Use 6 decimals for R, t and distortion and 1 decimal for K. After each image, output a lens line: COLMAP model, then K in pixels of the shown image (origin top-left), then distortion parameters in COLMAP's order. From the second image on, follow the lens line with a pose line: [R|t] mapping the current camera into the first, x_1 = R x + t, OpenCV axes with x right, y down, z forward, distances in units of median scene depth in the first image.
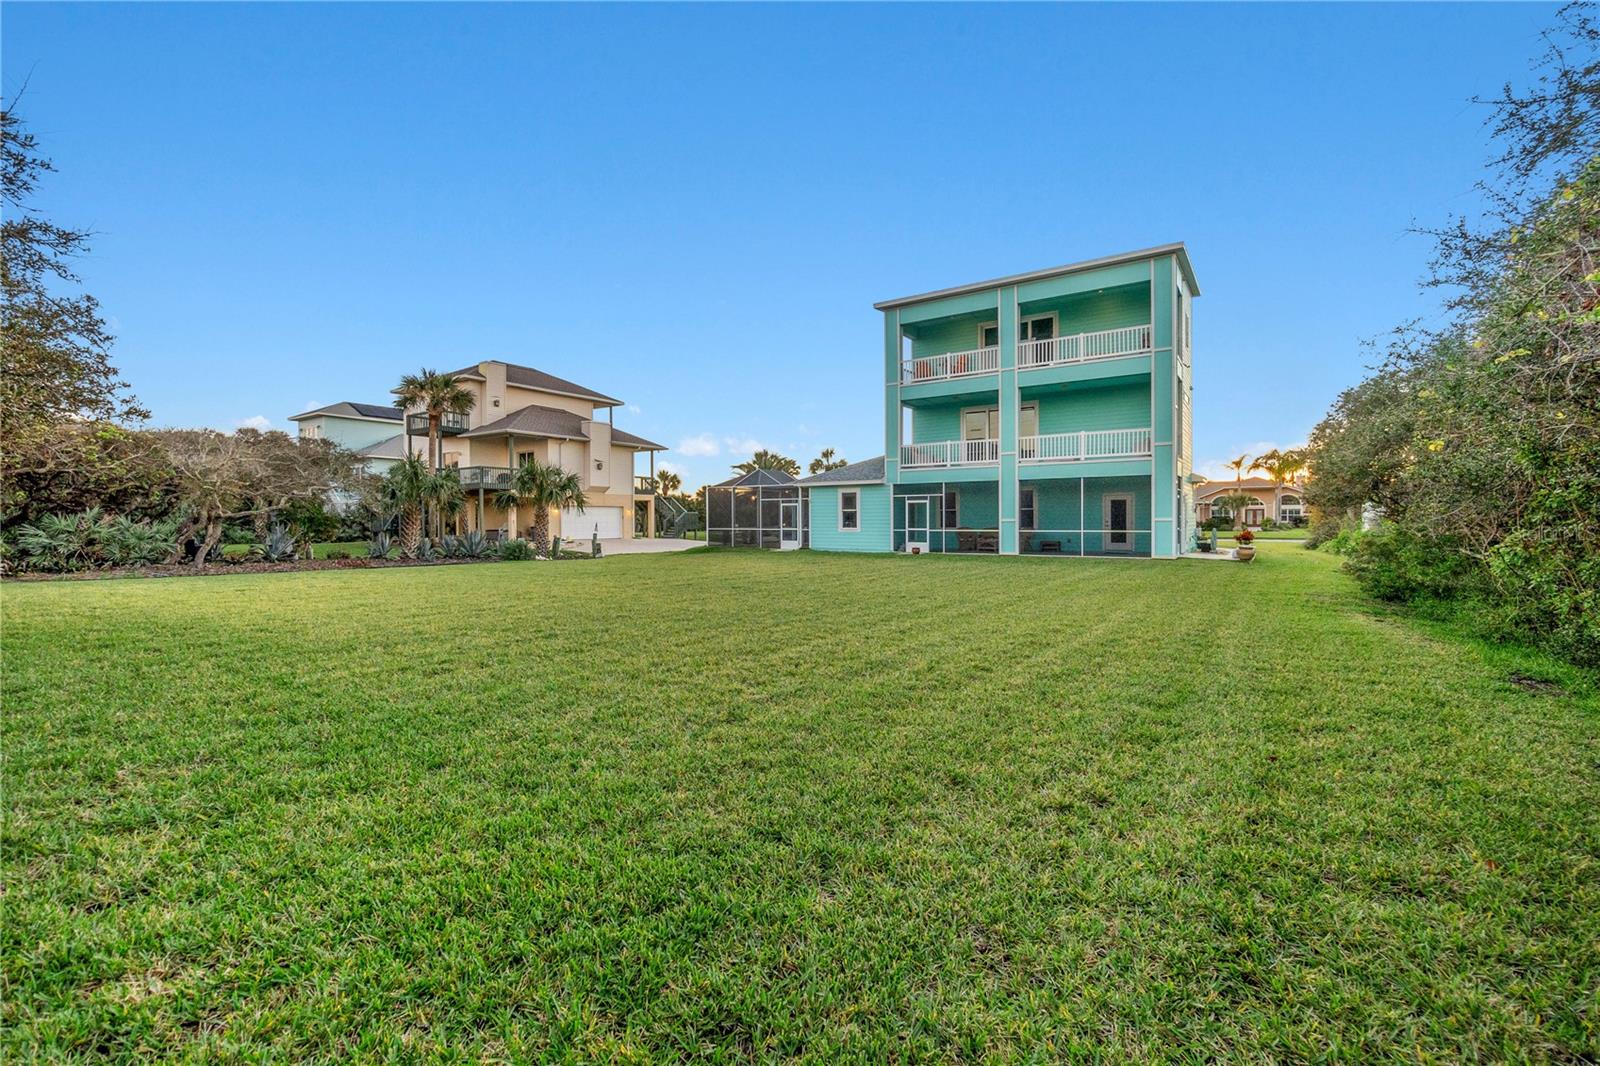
lens RADIAL K [[689.1, 0, 799.0], [0, 689.1, 532.3], [0, 0, 1]] dist [-0.004488, 0.000193]
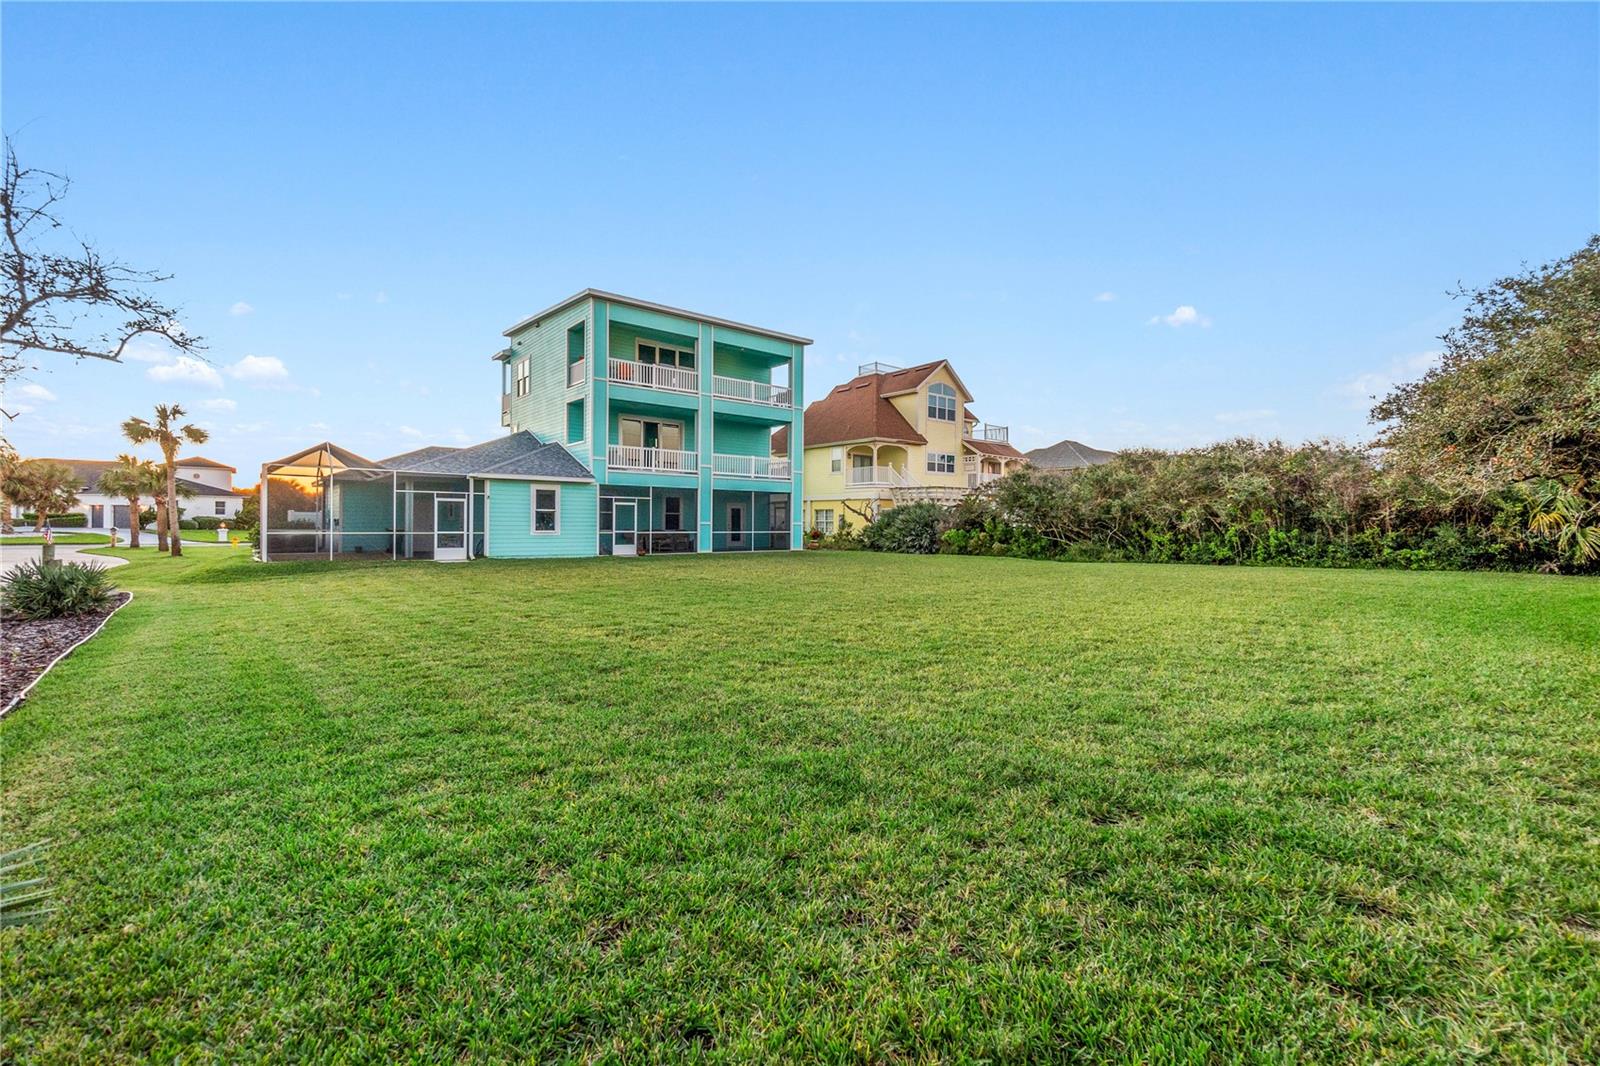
lens RADIAL K [[689.1, 0, 798.7], [0, 689.1, 527.3], [0, 0, 1]] dist [-0.004488, 0.000193]
pose [[0.267966, 0.000757, 0.963428, -0.722620], [0.008897, 0.999955, -0.003261, -0.005288], [-0.963387, 0.009445, 0.267947, 0.497701]]
